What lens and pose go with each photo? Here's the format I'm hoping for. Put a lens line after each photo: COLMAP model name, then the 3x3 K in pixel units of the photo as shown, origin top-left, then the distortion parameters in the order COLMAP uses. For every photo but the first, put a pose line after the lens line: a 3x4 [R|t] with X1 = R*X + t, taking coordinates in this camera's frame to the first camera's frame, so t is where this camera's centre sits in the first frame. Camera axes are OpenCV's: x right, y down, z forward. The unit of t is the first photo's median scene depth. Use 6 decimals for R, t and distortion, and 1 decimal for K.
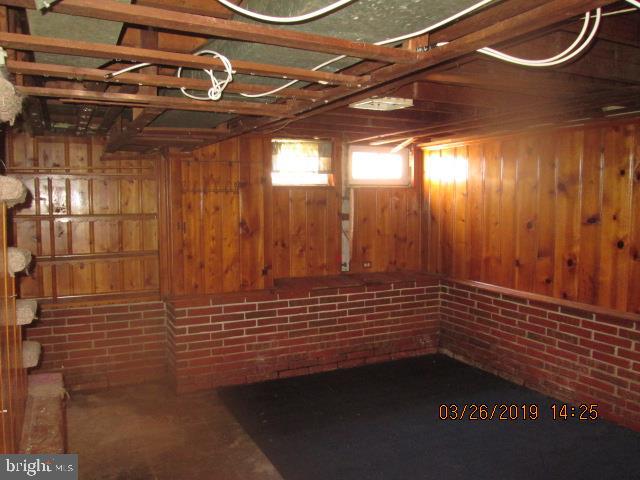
lens RADIAL K [[526.0, 0, 319.8], [0, 526.0, 239.3], [0, 0, 1]] dist [-0.058099, 0.022382]
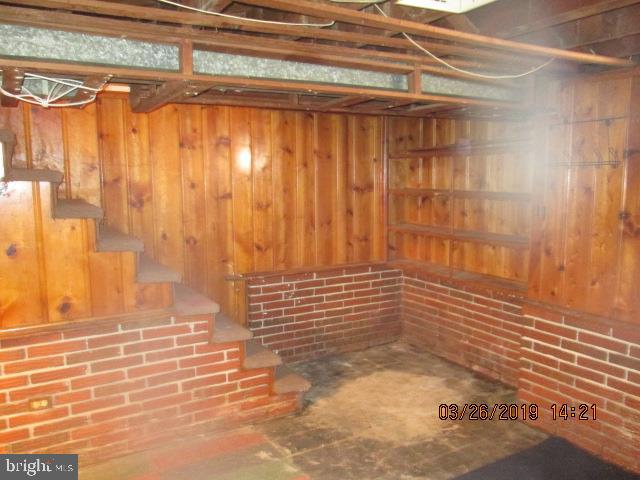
lens RADIAL K [[526.0, 0, 320.0], [0, 526.0, 238.9], [0, 0, 1]] dist [-0.058099, 0.022382]
pose [[0.083419, 0.118231, -0.989476, 0.450462], [-0.072008, 0.991056, 0.112349, -0.045505], [0.993910, 0.061878, 0.091187, 0.585641]]
